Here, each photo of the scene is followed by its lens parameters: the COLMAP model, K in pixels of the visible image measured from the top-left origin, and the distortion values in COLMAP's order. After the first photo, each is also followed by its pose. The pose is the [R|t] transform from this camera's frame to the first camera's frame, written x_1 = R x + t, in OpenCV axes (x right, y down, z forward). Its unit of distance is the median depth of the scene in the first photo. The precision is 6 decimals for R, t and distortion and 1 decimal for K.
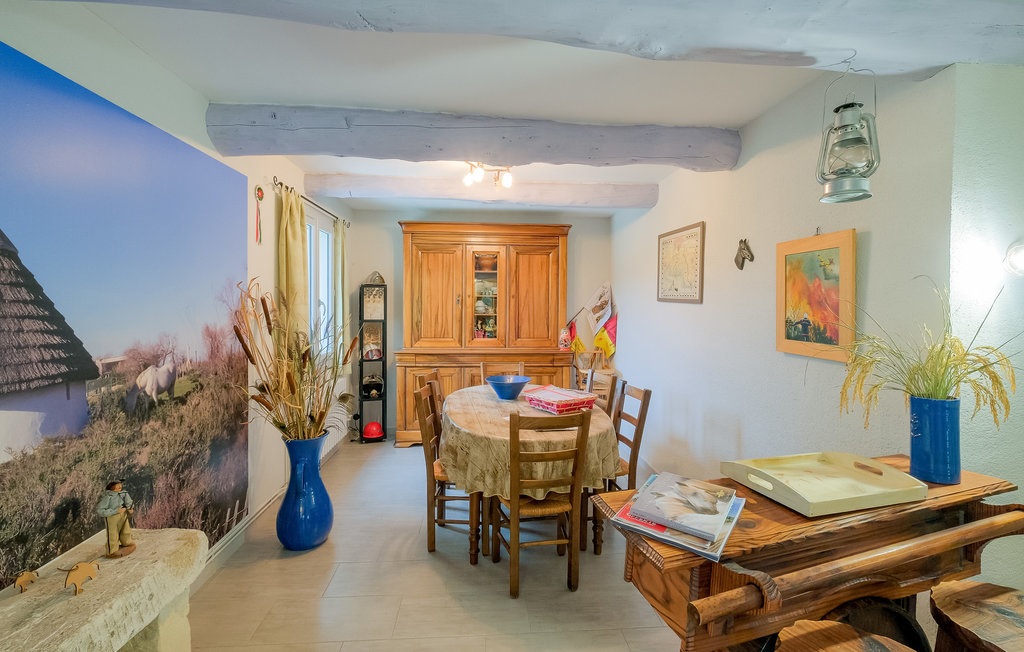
lens RADIAL K [[457.9, 0, 503.9], [0, 457.9, 313.7], [0, 0, 1]] dist [-0.002039, -0.000040]
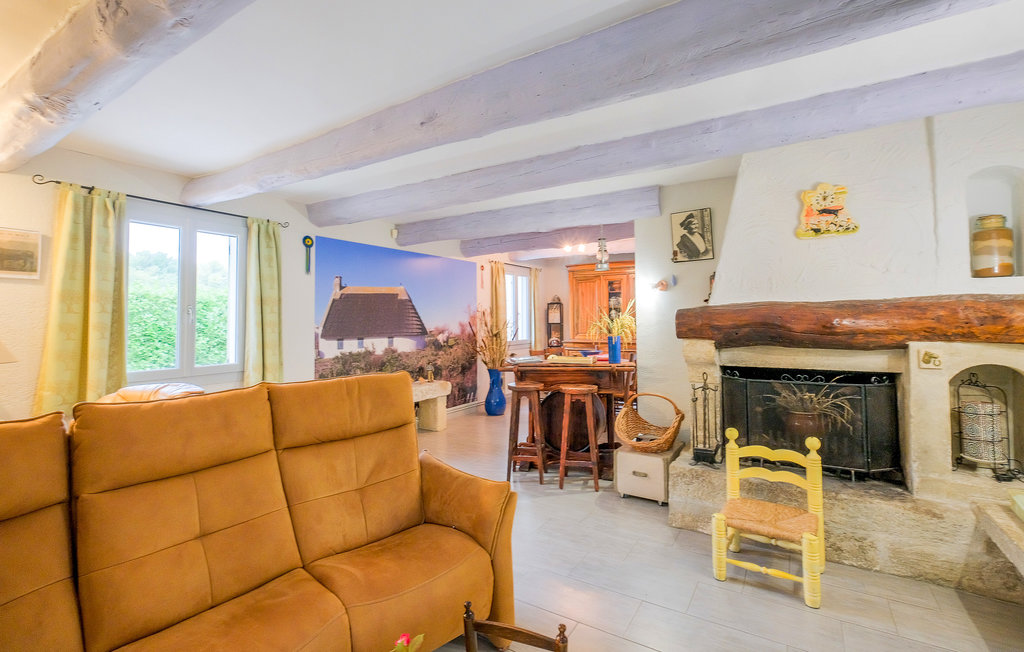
lens RADIAL K [[457.9, 0, 503.9], [0, 457.9, 313.7], [0, 0, 1]] dist [-0.002039, -0.000040]
pose [[0.818277, -0.020942, -0.574442, 0.750300], [0.002923, 0.999475, -0.032272, 0.044614], [0.574817, 0.024729, 0.817909, -0.717300]]
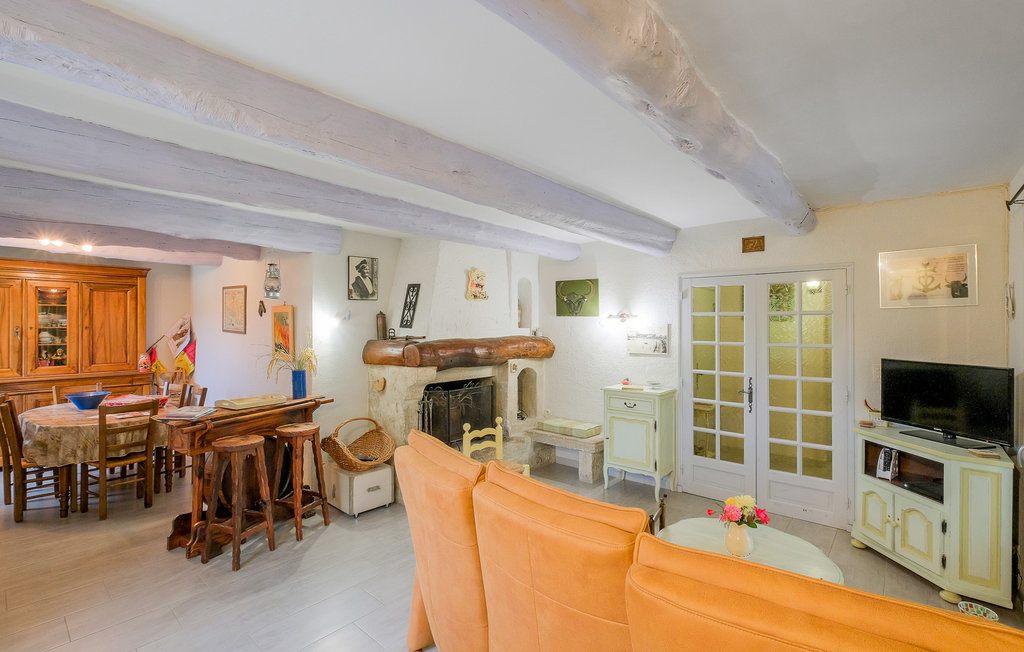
lens RADIAL K [[456.7, 0, 507.0], [0, 456.7, 325.5], [0, 0, 1]] dist [-0.002852, -0.000264]
pose [[0.700667, -0.007904, 0.713445, -0.077644], [0.019139, 0.999787, -0.007720, -0.020333], [-0.713232, 0.019064, 0.700669, -0.755504]]
